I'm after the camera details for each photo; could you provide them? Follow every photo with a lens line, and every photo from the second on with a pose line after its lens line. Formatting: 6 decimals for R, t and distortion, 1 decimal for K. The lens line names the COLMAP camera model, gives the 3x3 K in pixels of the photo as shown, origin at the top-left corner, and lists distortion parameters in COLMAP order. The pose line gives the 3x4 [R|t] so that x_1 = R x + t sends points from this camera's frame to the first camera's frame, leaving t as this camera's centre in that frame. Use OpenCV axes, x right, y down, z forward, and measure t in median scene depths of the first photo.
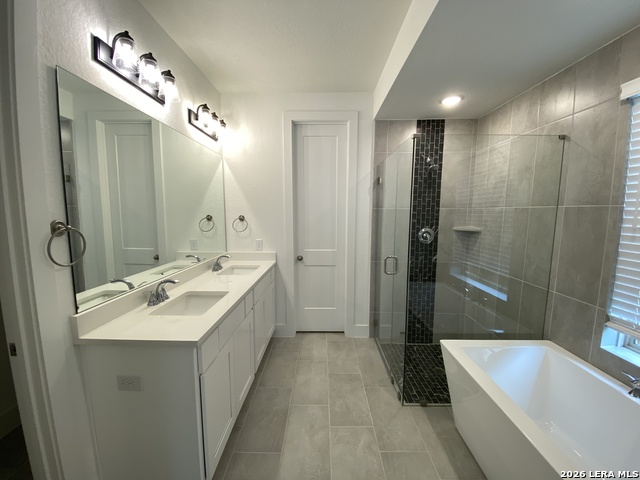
lens RADIAL K [[262.8, 0, 320.0], [0, 262.8, 240.0], [0, 0, 1]] dist [0.052548, -0.034294]
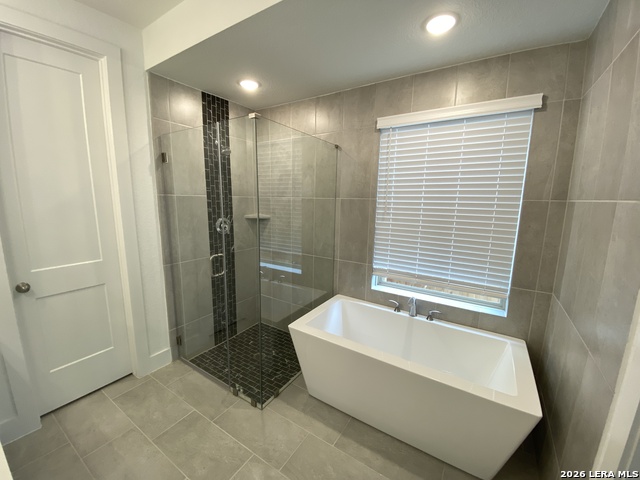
lens RADIAL K [[262.8, 0, 320.0], [0, 262.8, 240.0], [0, 0, 1]] dist [0.052548, -0.034294]
pose [[0.538277, -0.129185, 0.832808, -0.227245], [0.077599, 0.991581, 0.103658, -0.042705], [-0.839188, 0.008828, 0.543770, 0.245971]]
